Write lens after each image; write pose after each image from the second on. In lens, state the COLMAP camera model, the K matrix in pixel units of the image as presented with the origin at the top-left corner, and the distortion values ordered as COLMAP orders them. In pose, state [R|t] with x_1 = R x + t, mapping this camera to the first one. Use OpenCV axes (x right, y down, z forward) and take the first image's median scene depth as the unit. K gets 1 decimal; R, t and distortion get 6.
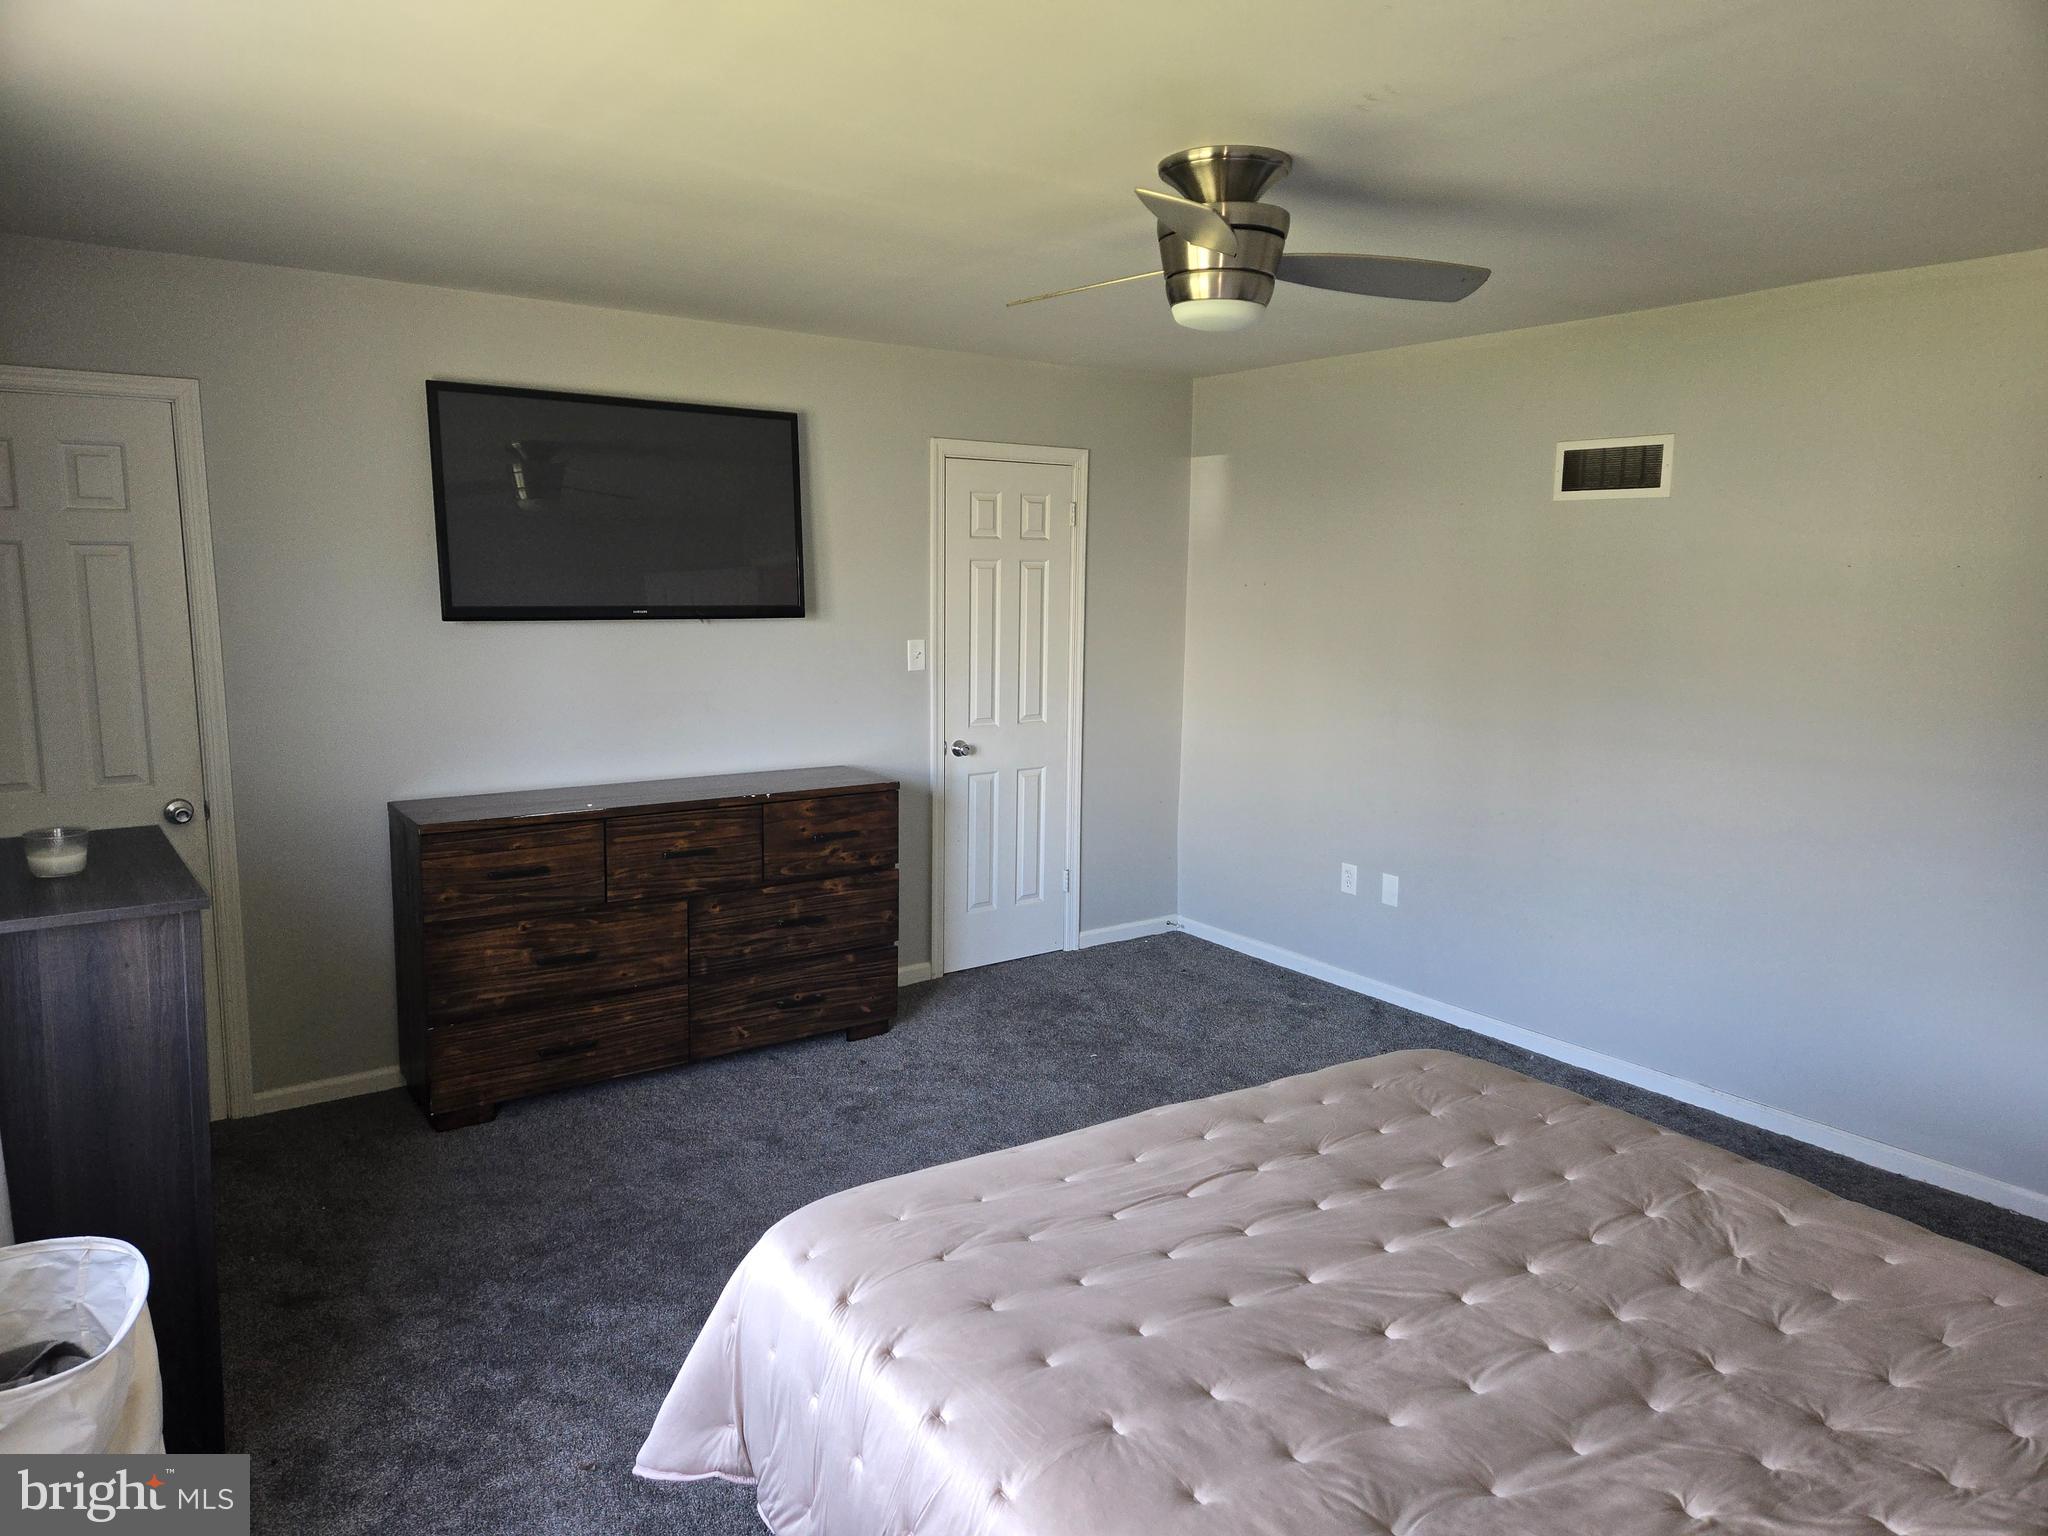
lens RADIAL K [[1363.3, 0, 1036.9], [0, 1363.3, 747.7], [0, 0, 1]] dist [0.090884, -0.076466]
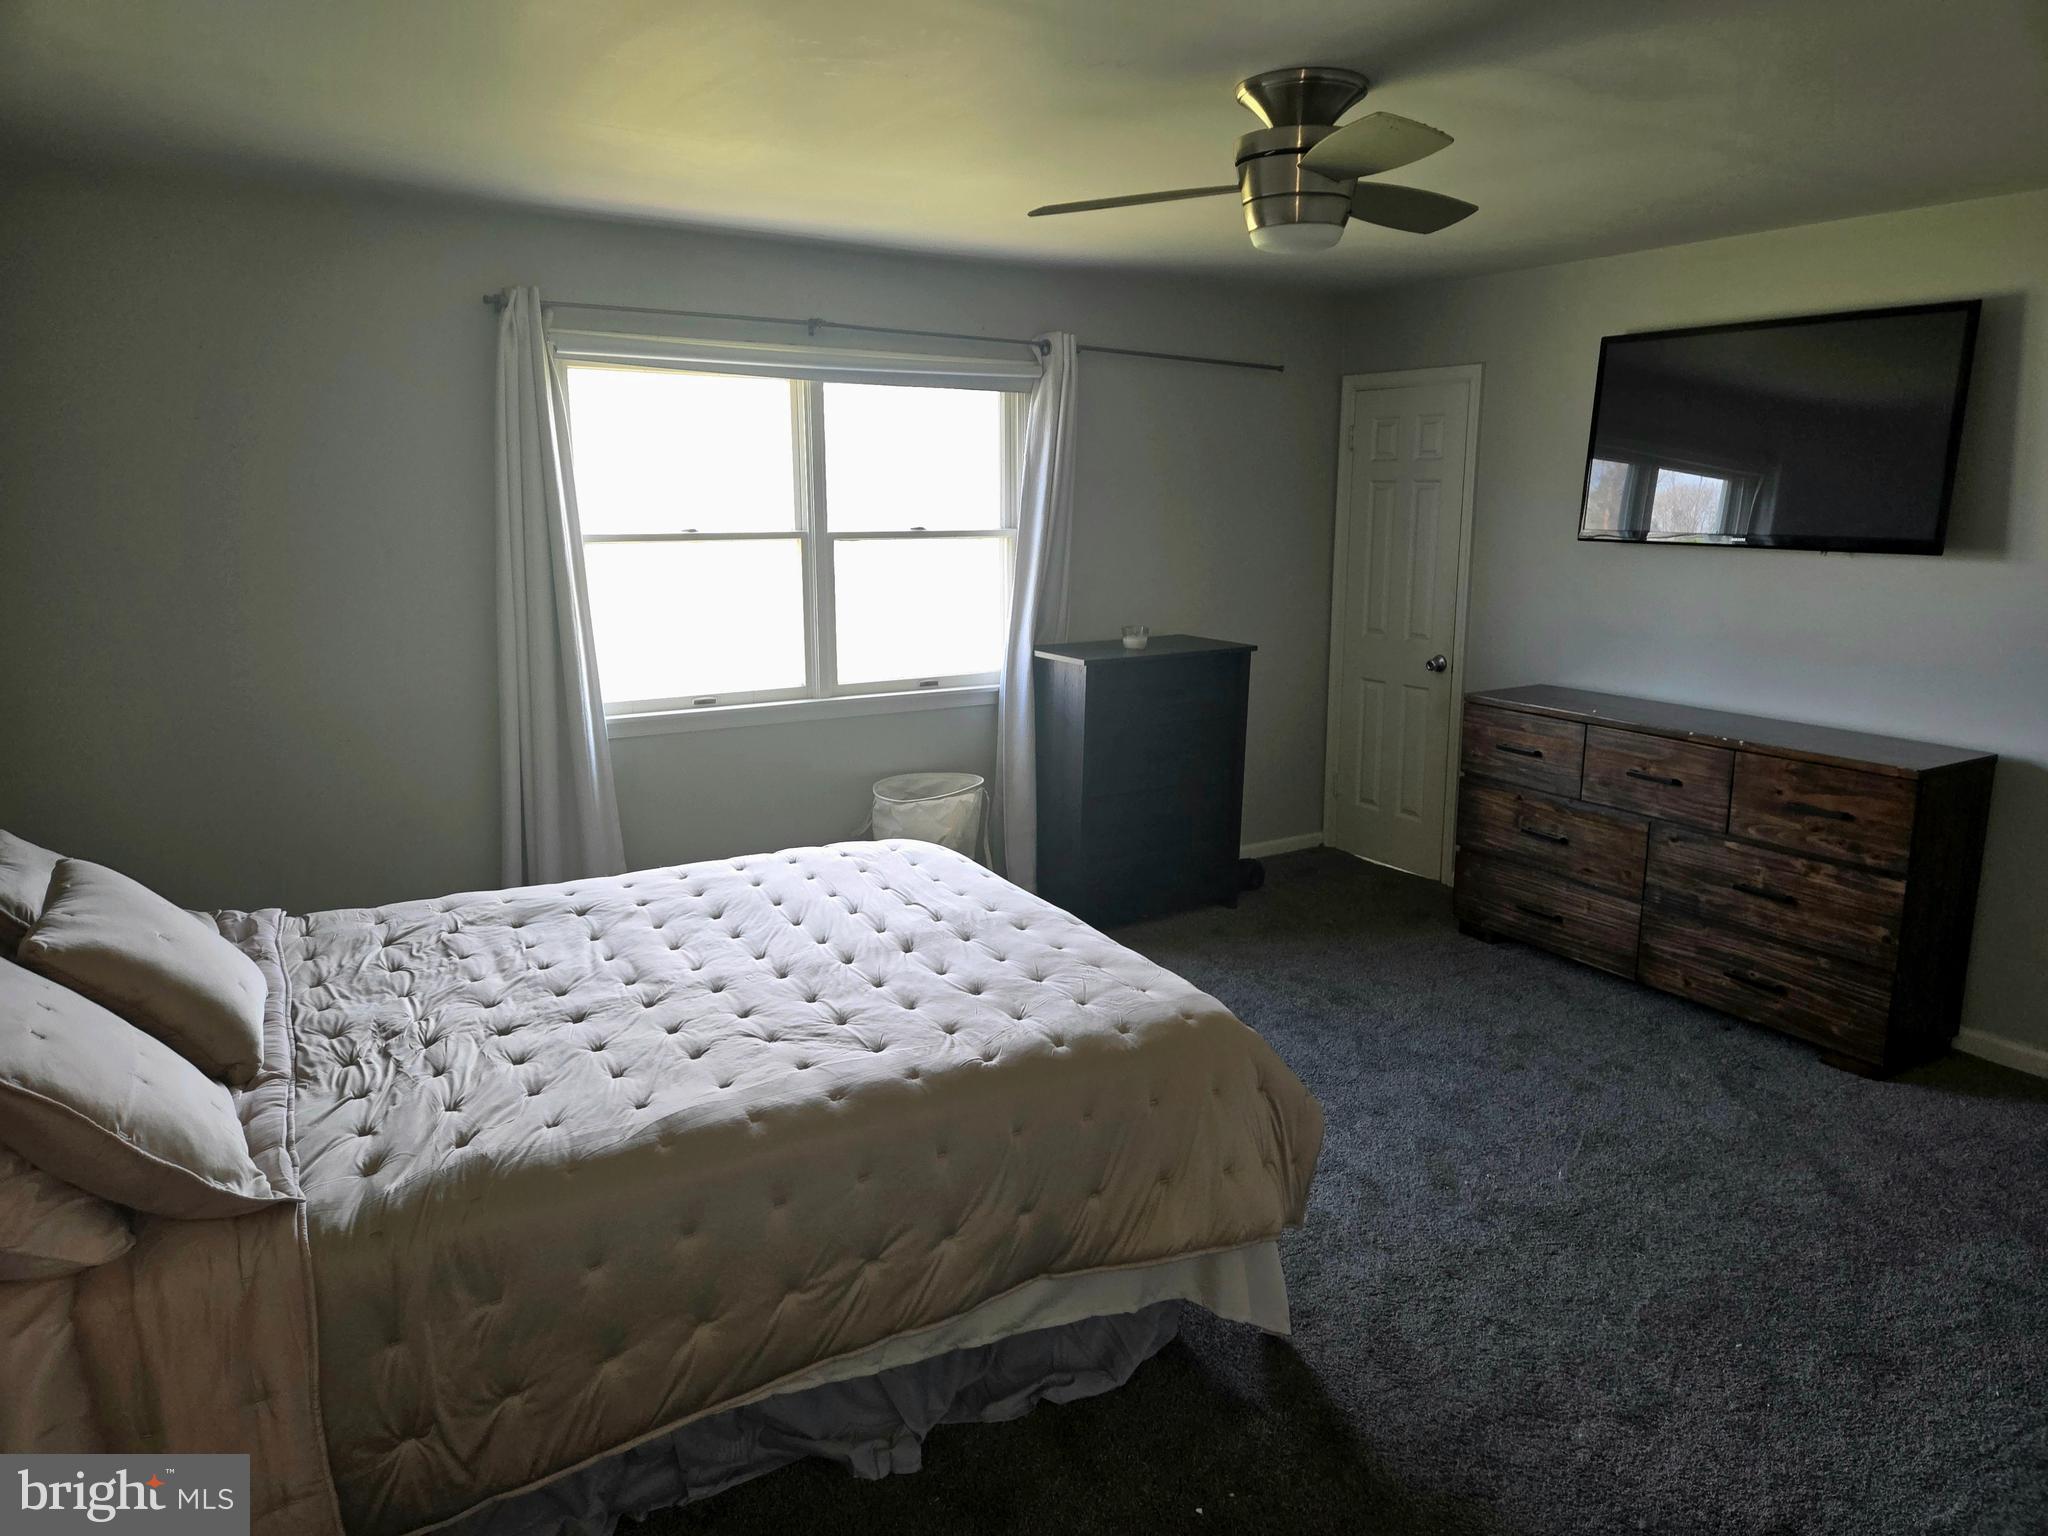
lens RADIAL K [[1363.3, 0, 1036.9], [0, 1363.3, 747.7], [0, 0, 1]] dist [0.090884, -0.076466]
pose [[-0.075395, 0.177716, -0.981189, 0.743139], [-0.138238, 0.972626, 0.186787, -0.069680], [0.987525, 0.149721, -0.048764, 0.569694]]
